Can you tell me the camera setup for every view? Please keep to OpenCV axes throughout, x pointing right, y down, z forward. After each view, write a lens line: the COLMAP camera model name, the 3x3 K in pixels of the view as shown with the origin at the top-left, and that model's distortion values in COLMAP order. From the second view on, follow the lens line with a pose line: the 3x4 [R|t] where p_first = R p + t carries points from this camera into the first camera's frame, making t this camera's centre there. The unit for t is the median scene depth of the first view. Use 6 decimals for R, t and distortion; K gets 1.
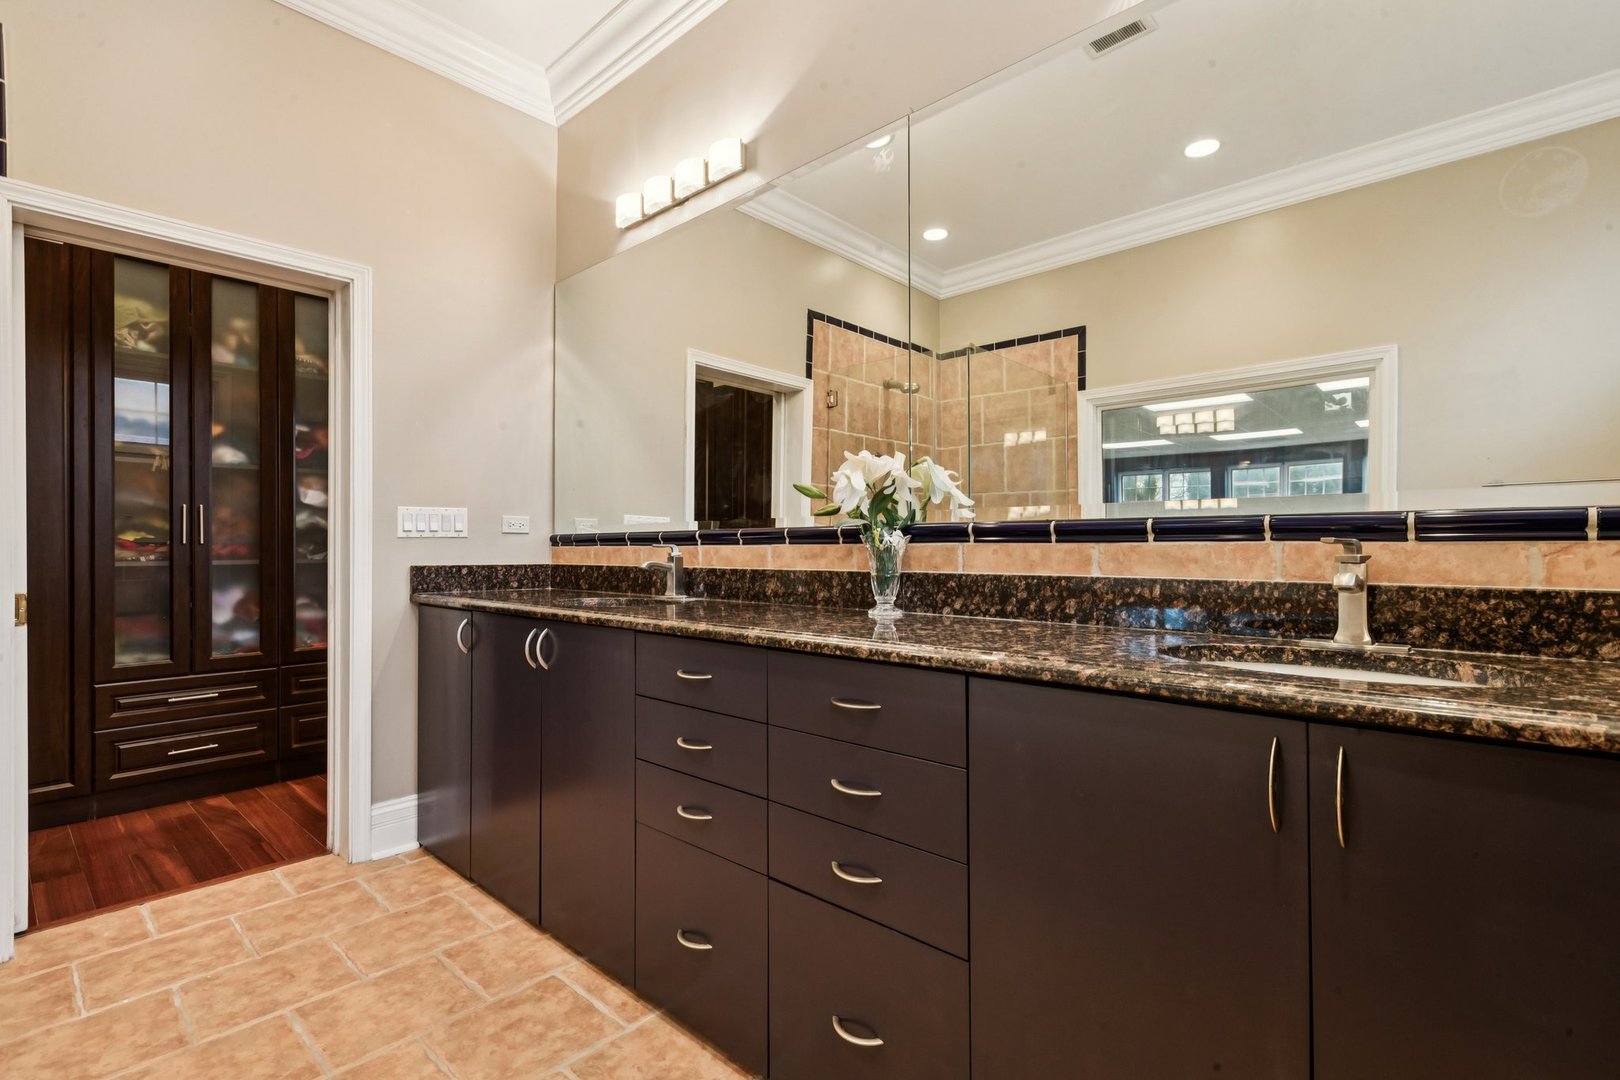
lens RADIAL K [[740.1, 0, 824.6], [0, 740.1, 542.0], [0, 0, 1]] dist [0.004259, -0.001392]
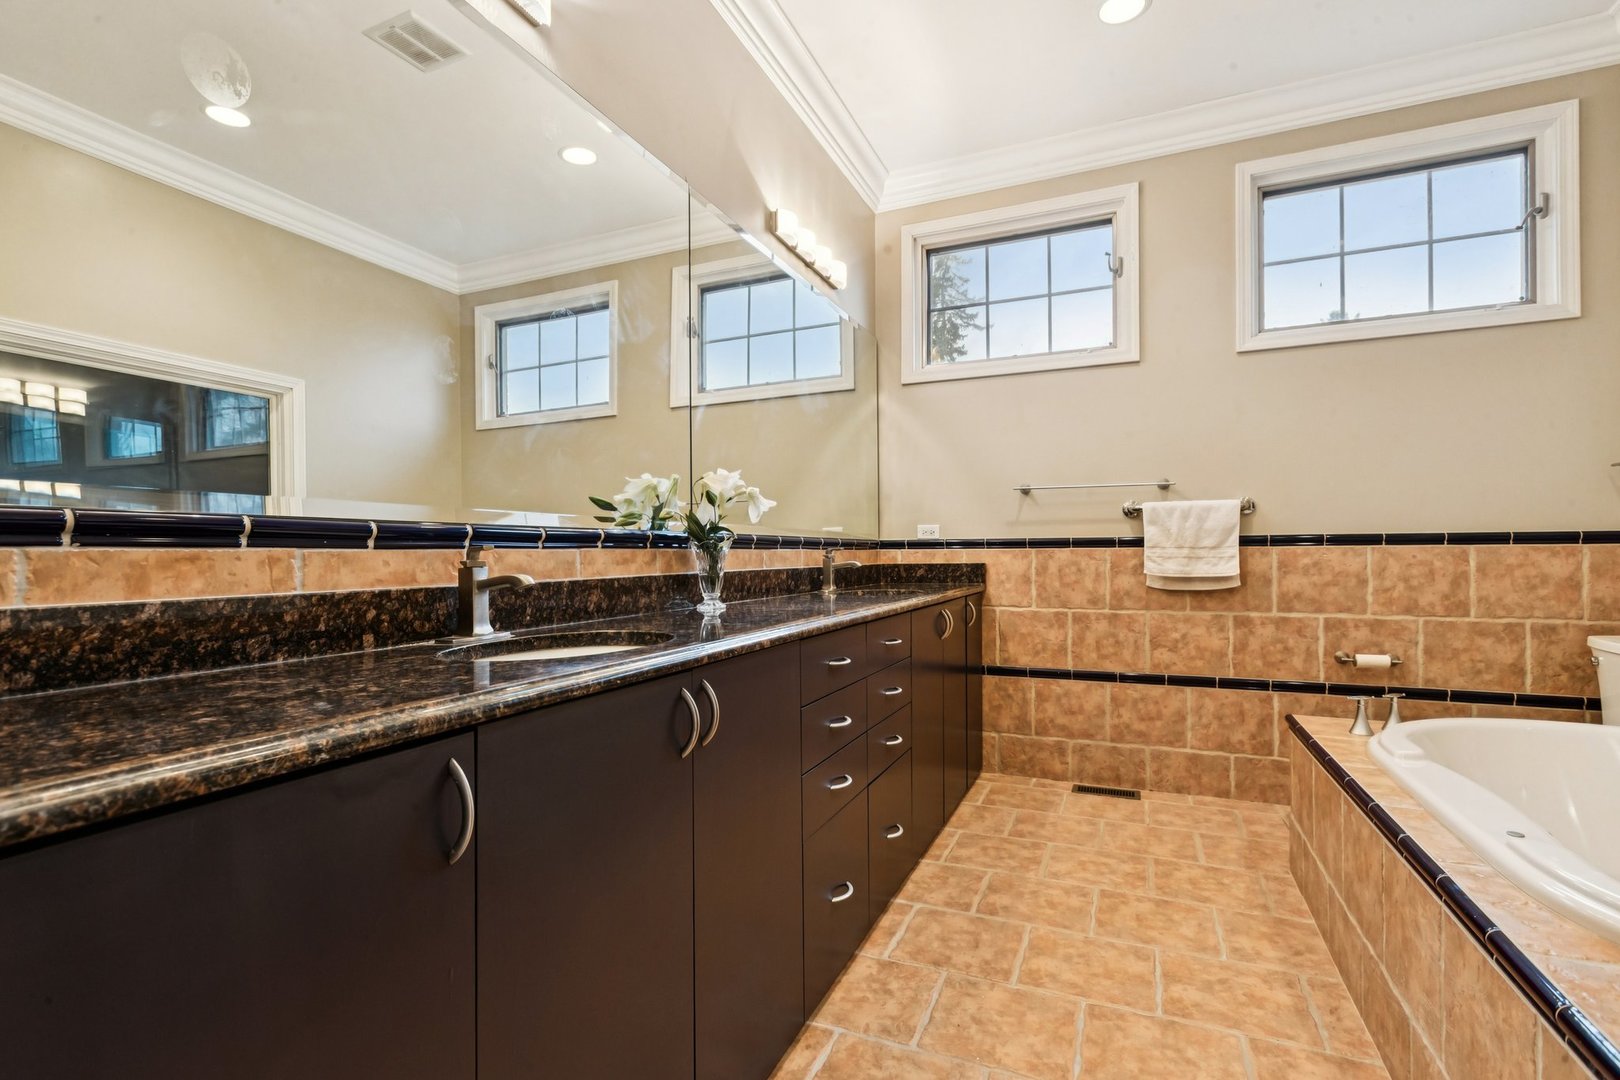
lens RADIAL K [[740.1, 0, 826.0], [0, 740.1, 550.3], [0, 0, 1]] dist [0.004259, -0.001392]
pose [[-0.322924, 0.014384, 0.946316, -0.974508], [0.008020, 0.999890, -0.012462, 0.018785], [-0.946391, 0.003565, -0.323004, 1.077199]]
